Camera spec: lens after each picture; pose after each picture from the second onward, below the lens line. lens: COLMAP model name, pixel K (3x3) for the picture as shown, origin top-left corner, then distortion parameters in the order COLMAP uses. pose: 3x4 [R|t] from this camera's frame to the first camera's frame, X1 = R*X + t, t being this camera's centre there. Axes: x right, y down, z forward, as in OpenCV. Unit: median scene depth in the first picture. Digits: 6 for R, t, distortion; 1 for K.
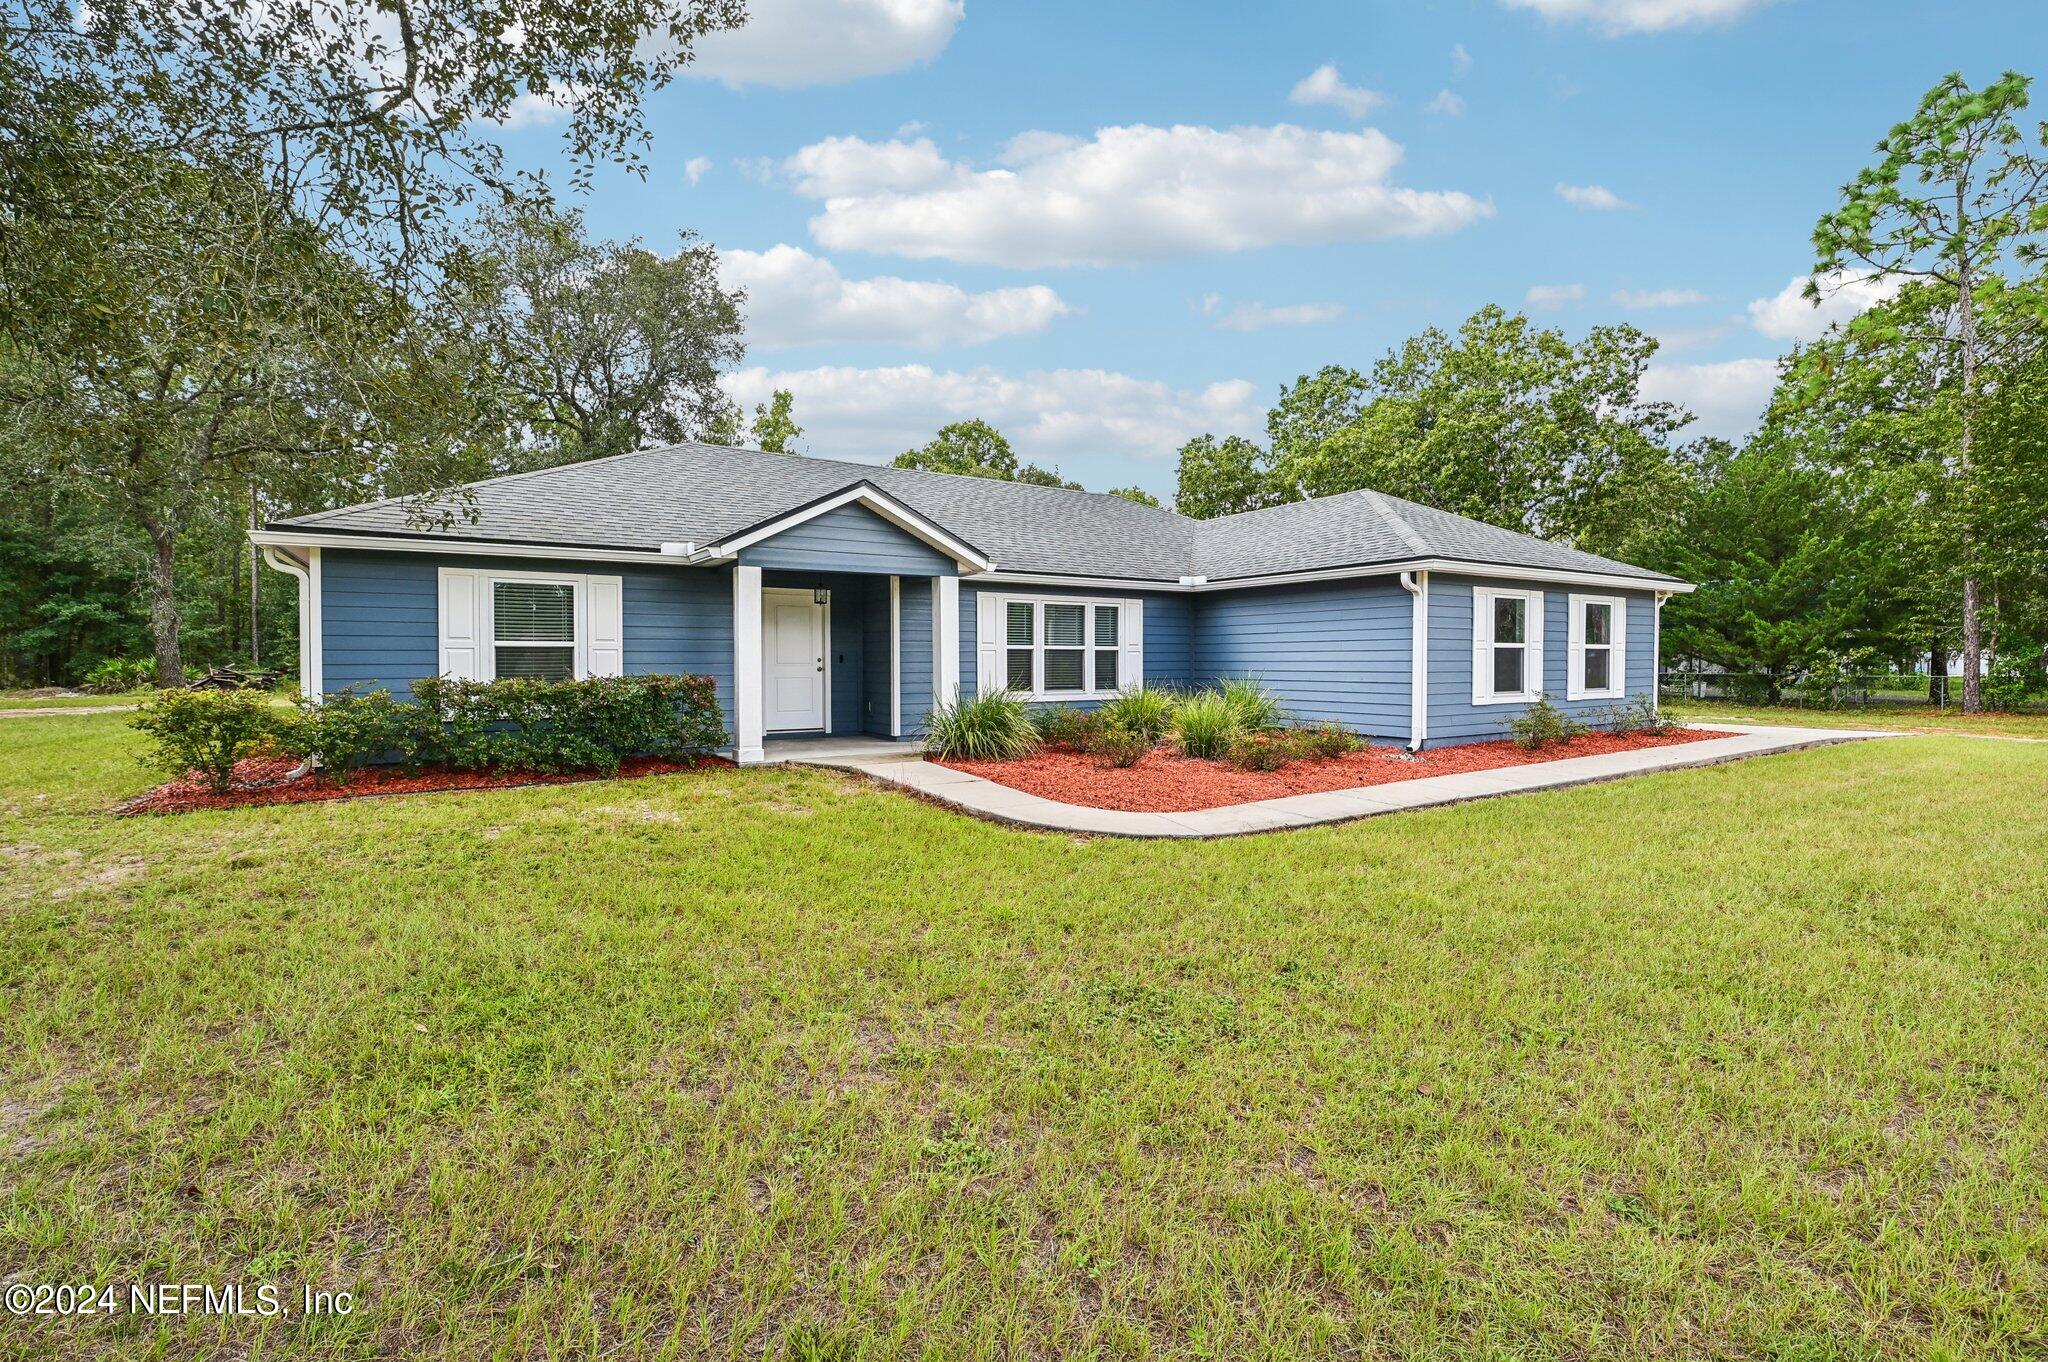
lens RADIAL K [[875.6, 0, 1020.7], [0, 875.6, 678.9], [0, 0, 1]] dist [0.001801, 0.000676]
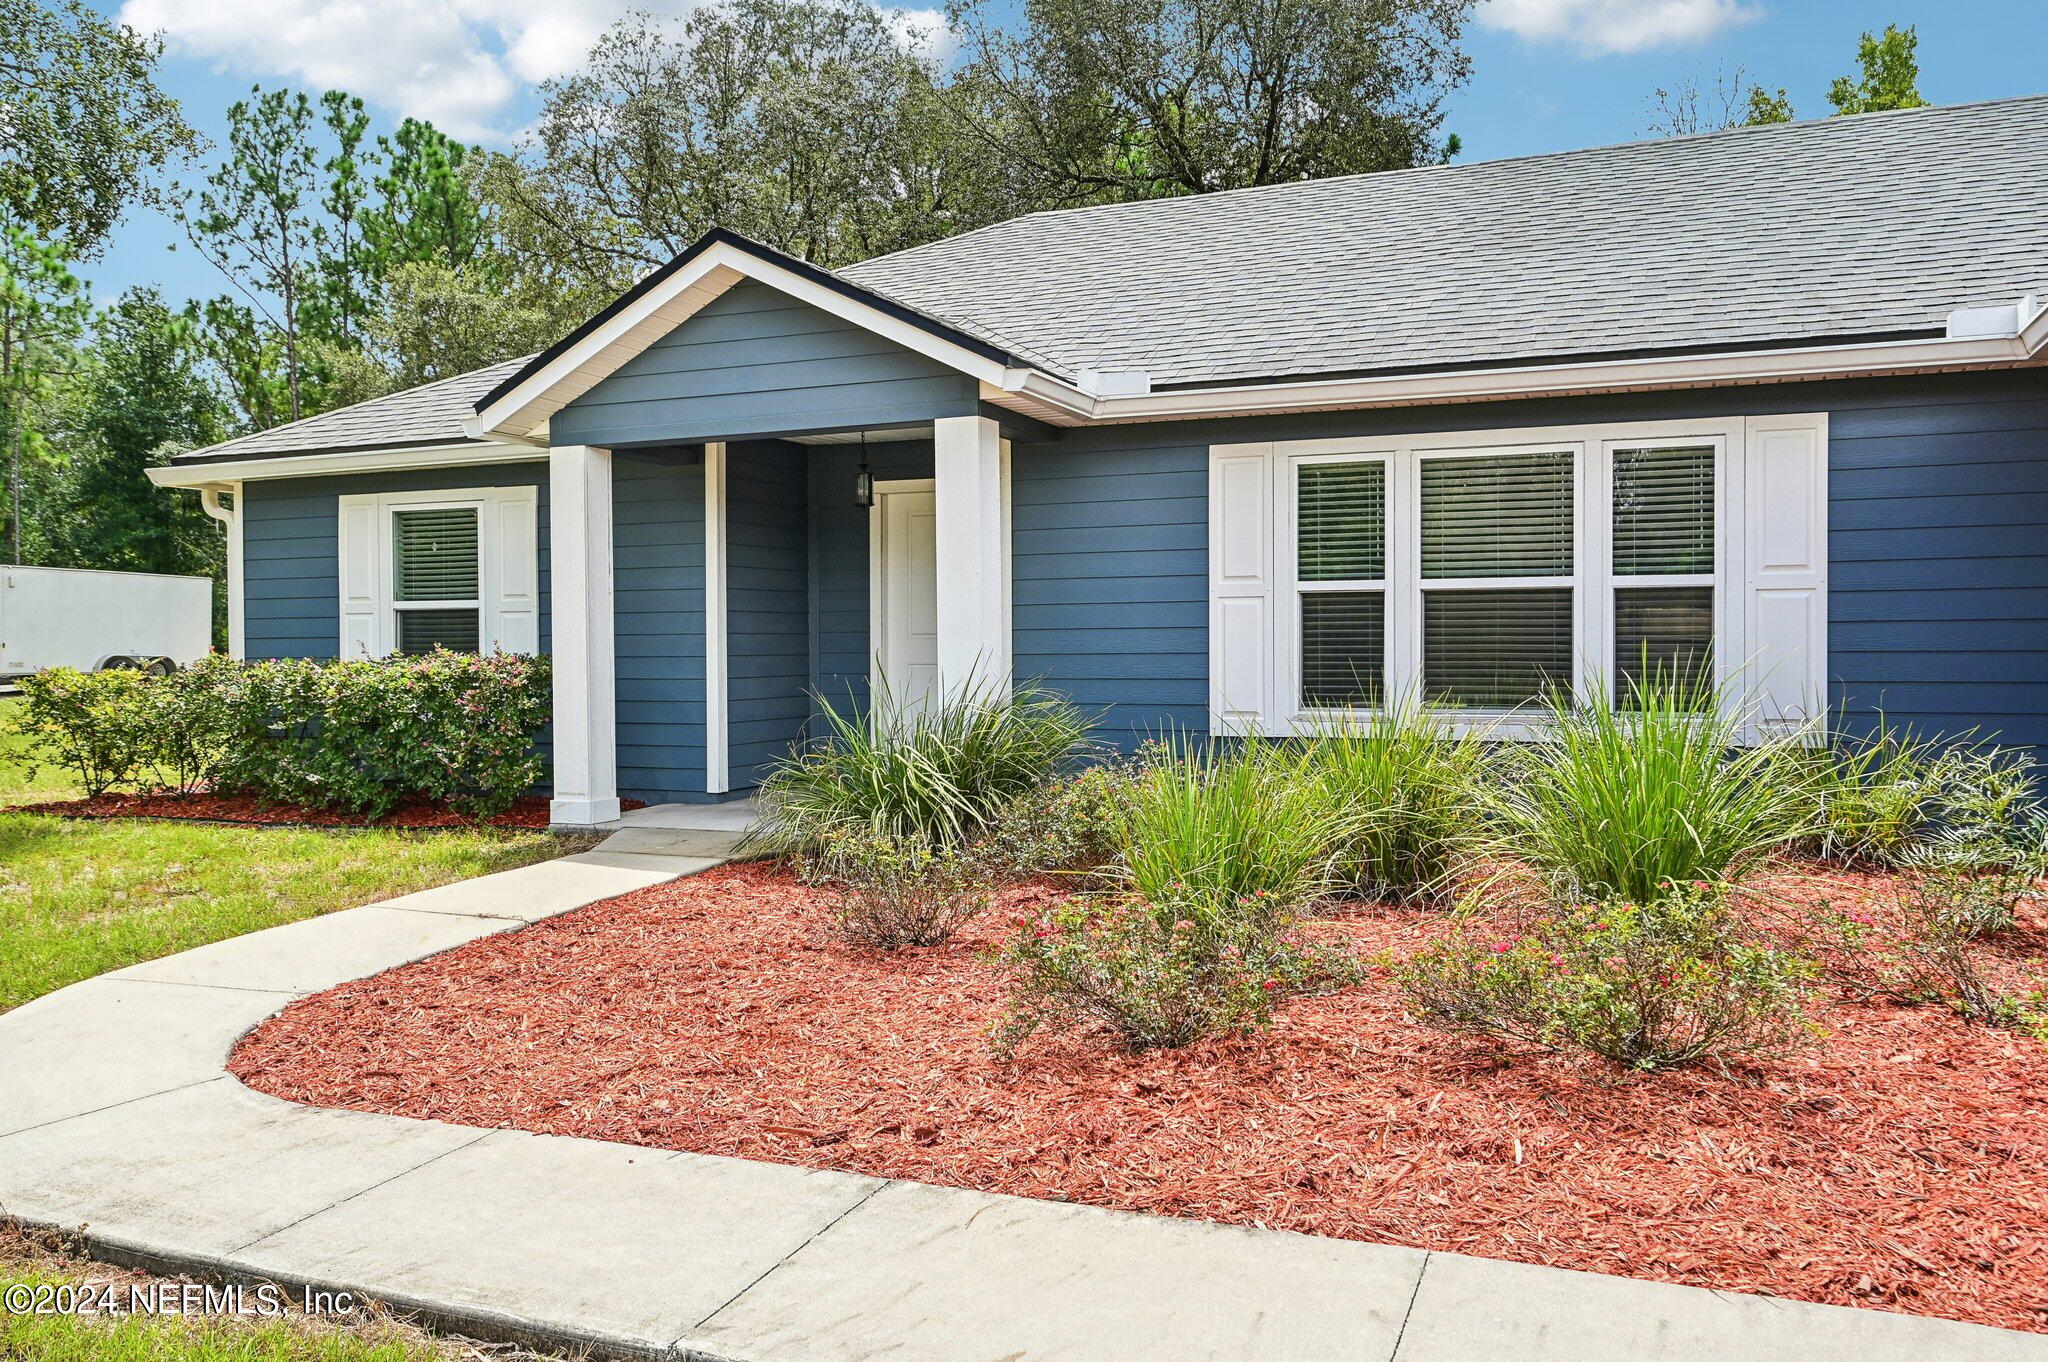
lens RADIAL K [[1612.2, 0, 1025.2], [0, 1612.2, 646.5], [0, 0, 1]] dist [-0.000465, -0.008319]
pose [[0.561790, 0.002661, -0.827276, 0.488498], [-0.011908, 0.999917, -0.004871, -0.006928], [0.827194, 0.012587, 0.561775, 0.529189]]
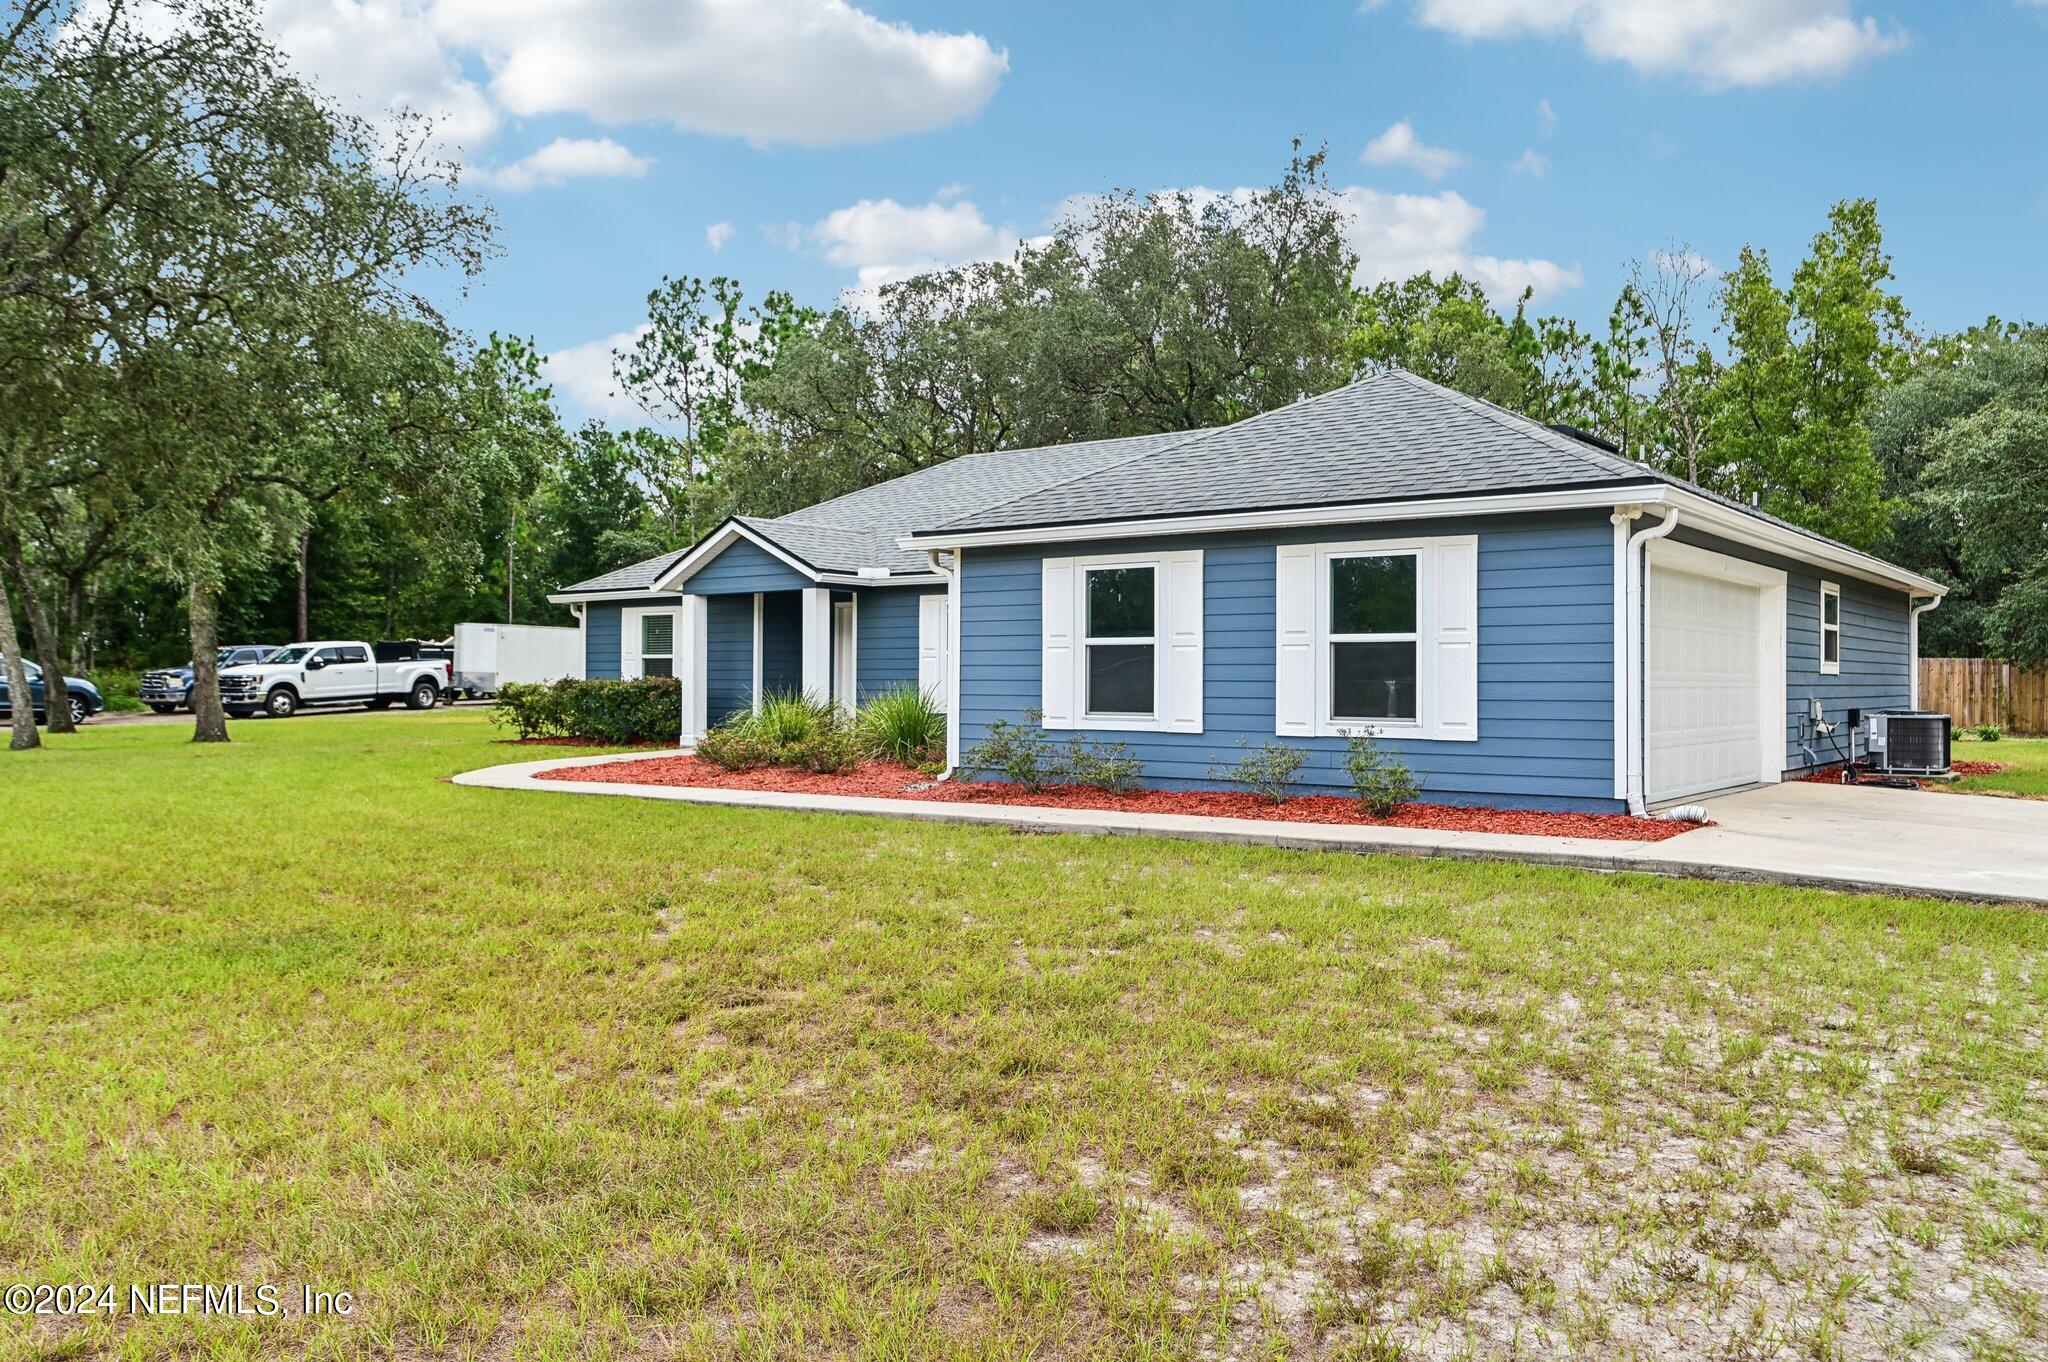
lens RADIAL K [[1612.2, 0, 1024.7], [0, 1612.2, 682.5], [0, 0, 1]] dist [-0.000465, -0.008319]
pose [[0.331831, 0.006250, -0.943318, 1.630965], [-0.022087, 0.999755, -0.001146, -0.004793], [0.943080, 0.021216, 0.331888, 0.521937]]
